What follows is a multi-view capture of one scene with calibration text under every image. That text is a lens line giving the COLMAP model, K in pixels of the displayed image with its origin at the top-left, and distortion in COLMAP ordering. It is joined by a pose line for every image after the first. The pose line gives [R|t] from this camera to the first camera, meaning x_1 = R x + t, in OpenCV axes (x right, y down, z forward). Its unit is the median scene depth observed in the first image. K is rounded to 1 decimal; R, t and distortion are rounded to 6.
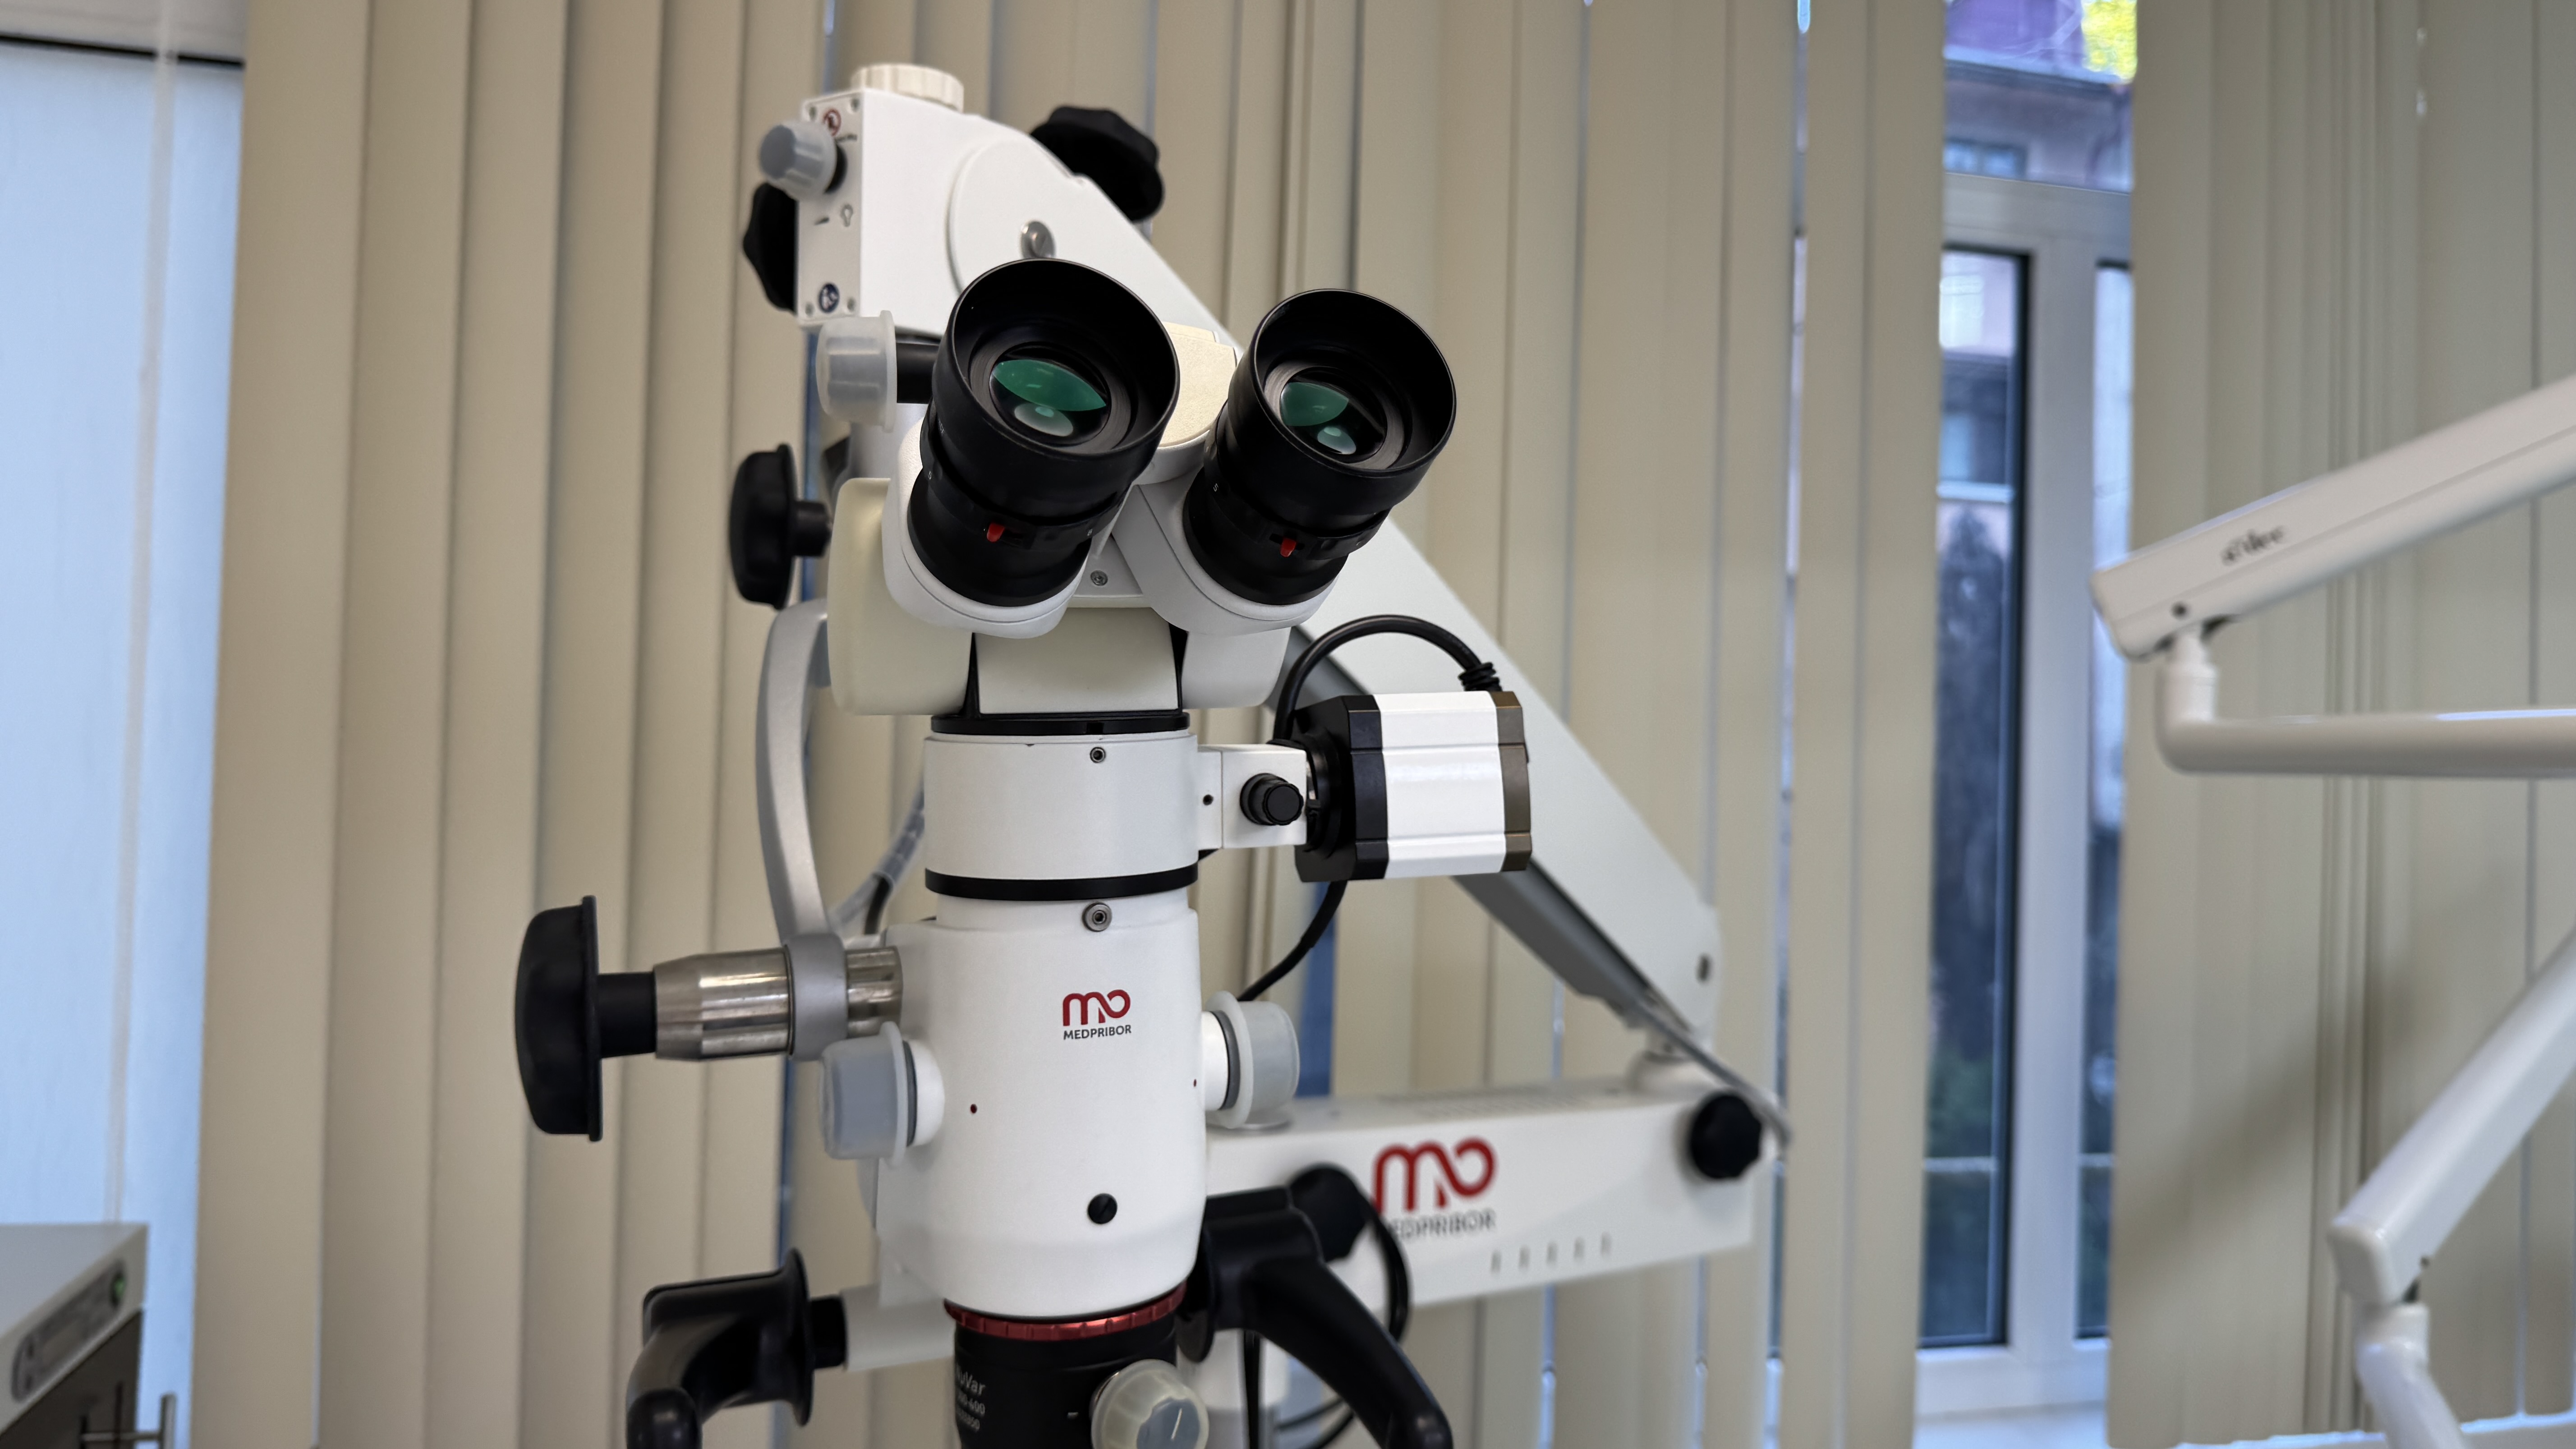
lens RADIAL K [[1842.7, 0, 1330.3], [0, 1842.7, 708.5], [0, 0, 1]] dist [0.041981, -0.026000]
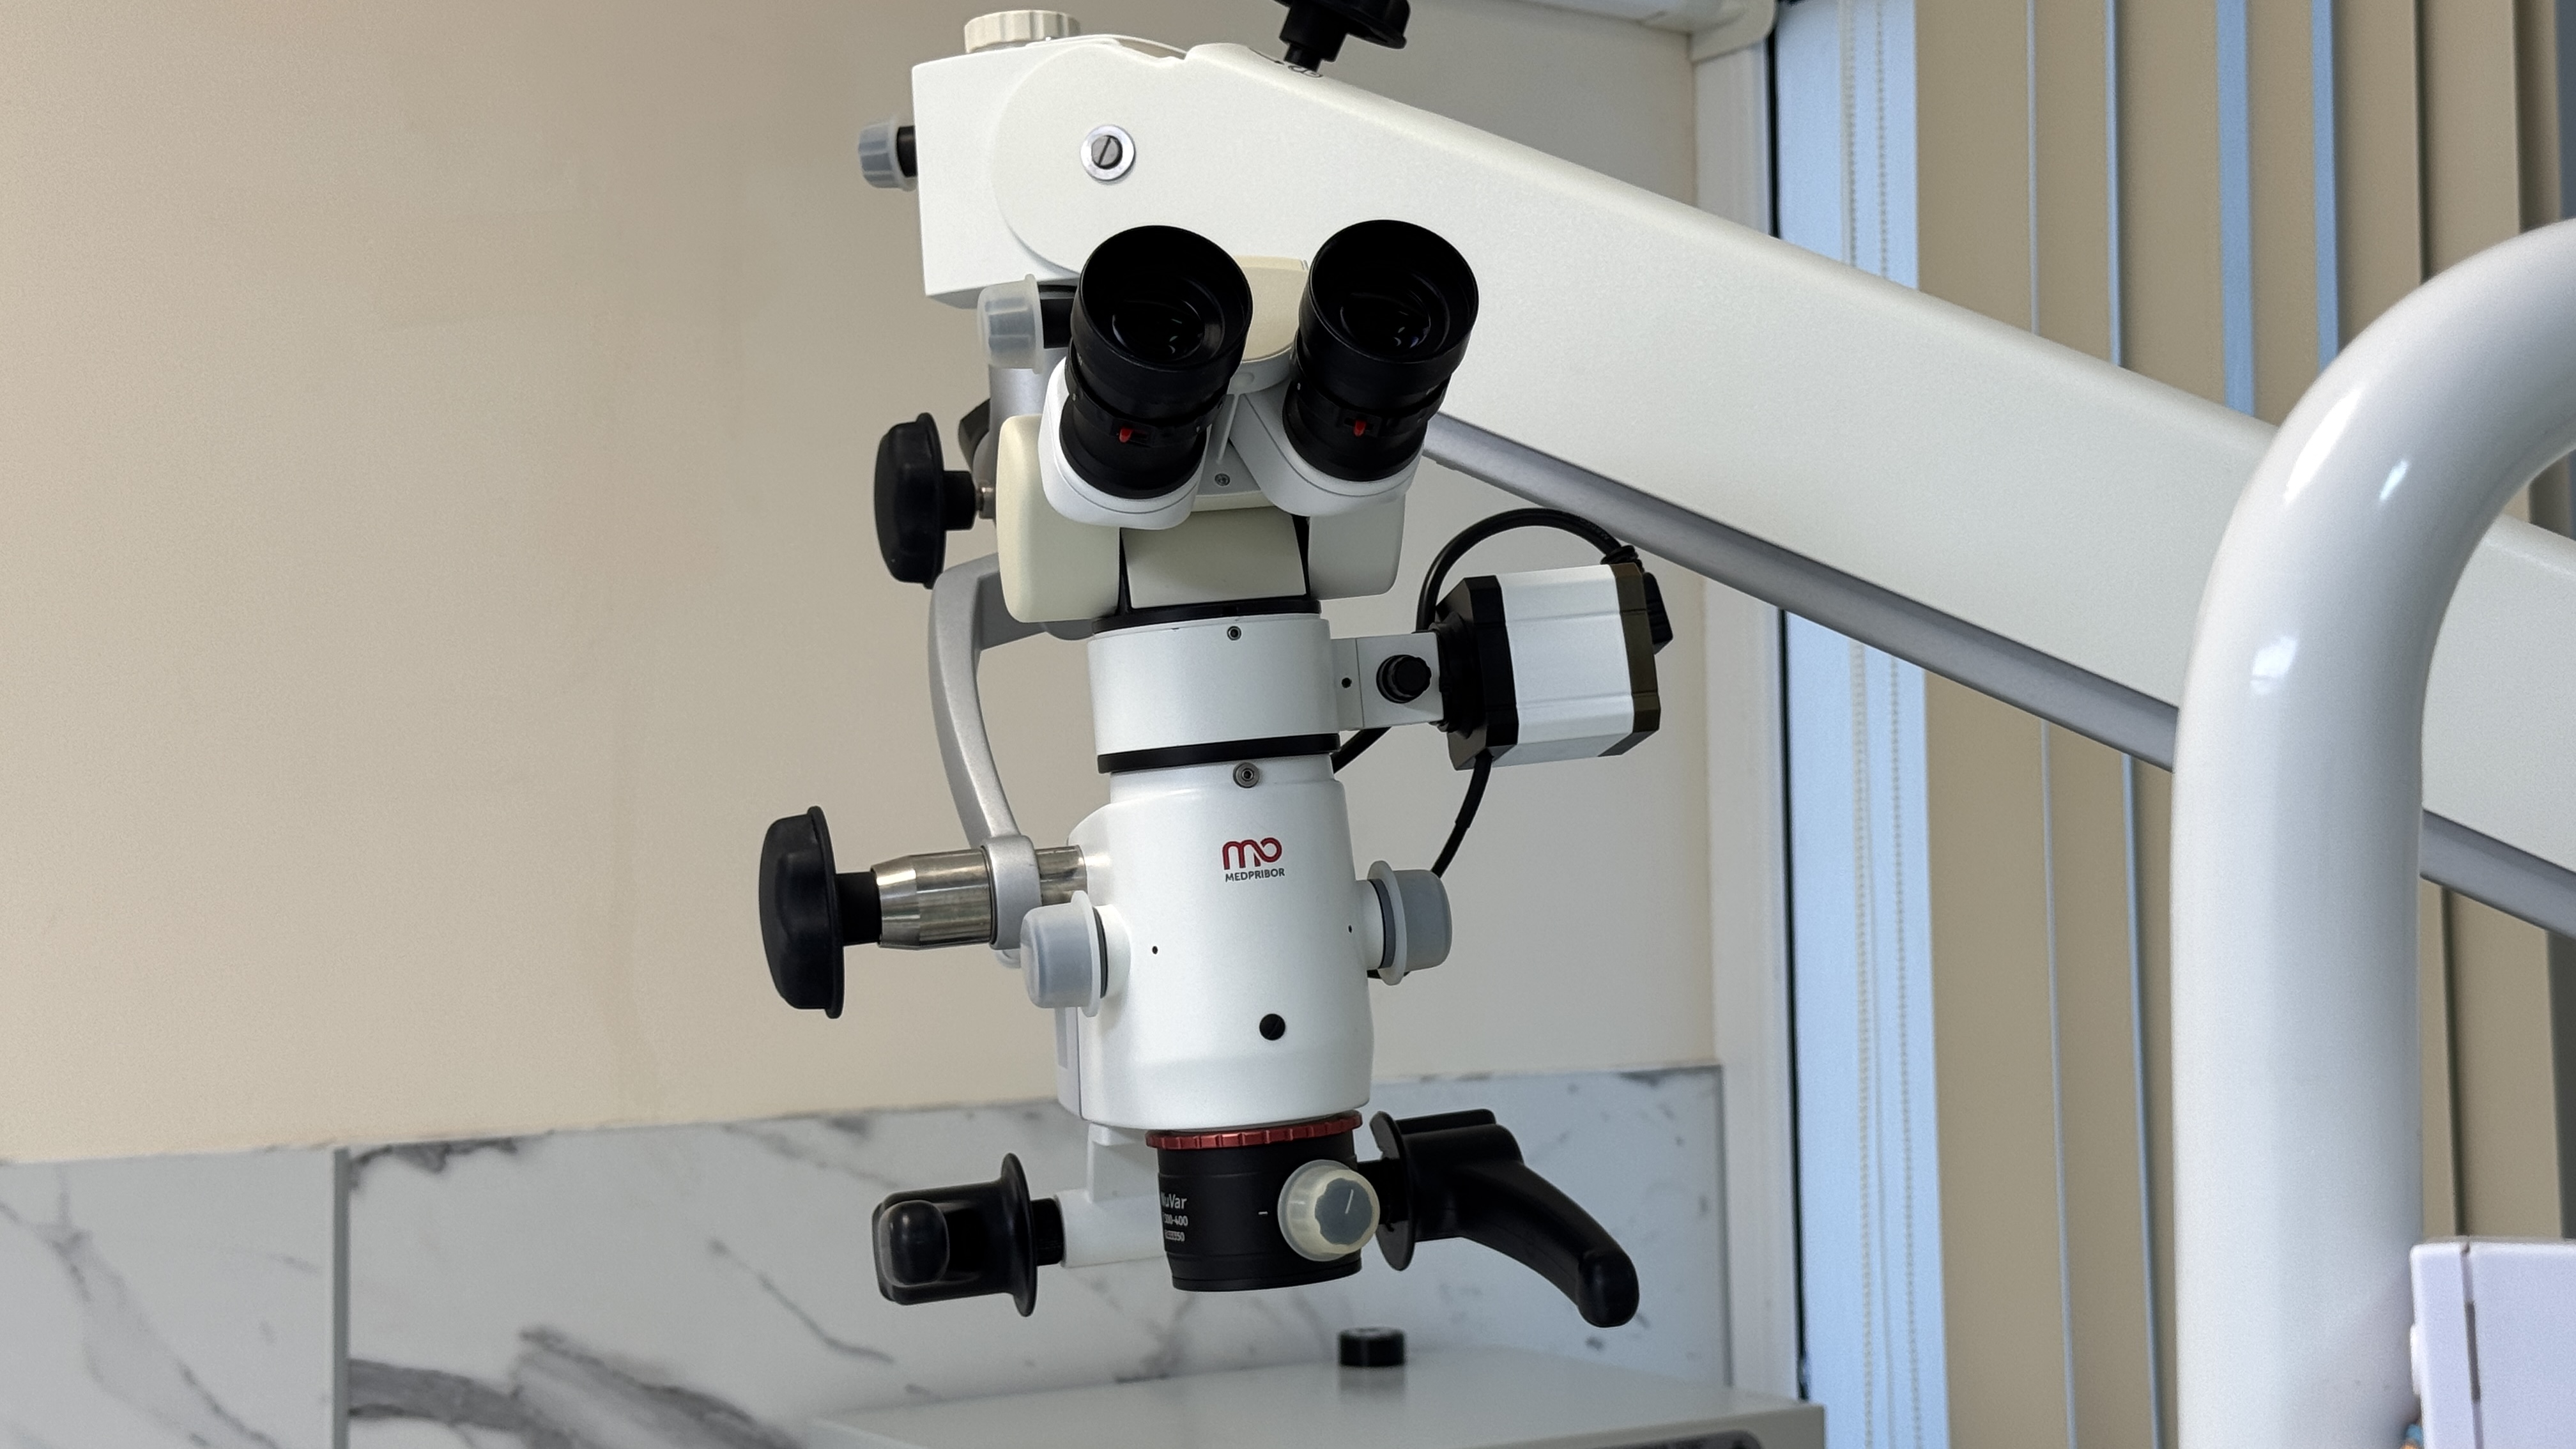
lens RADIAL K [[3537.2, 0, 1287.5], [0, 3537.2, 724.7], [0, 0, 1]] dist [0.149679, 0.000000]
pose [[0.983218, -0.089486, -0.158982, 0.227285], [0.080732, 0.994885, -0.060710, 0.196944], [0.163602, 0.046856, 0.985413, -1.053850]]
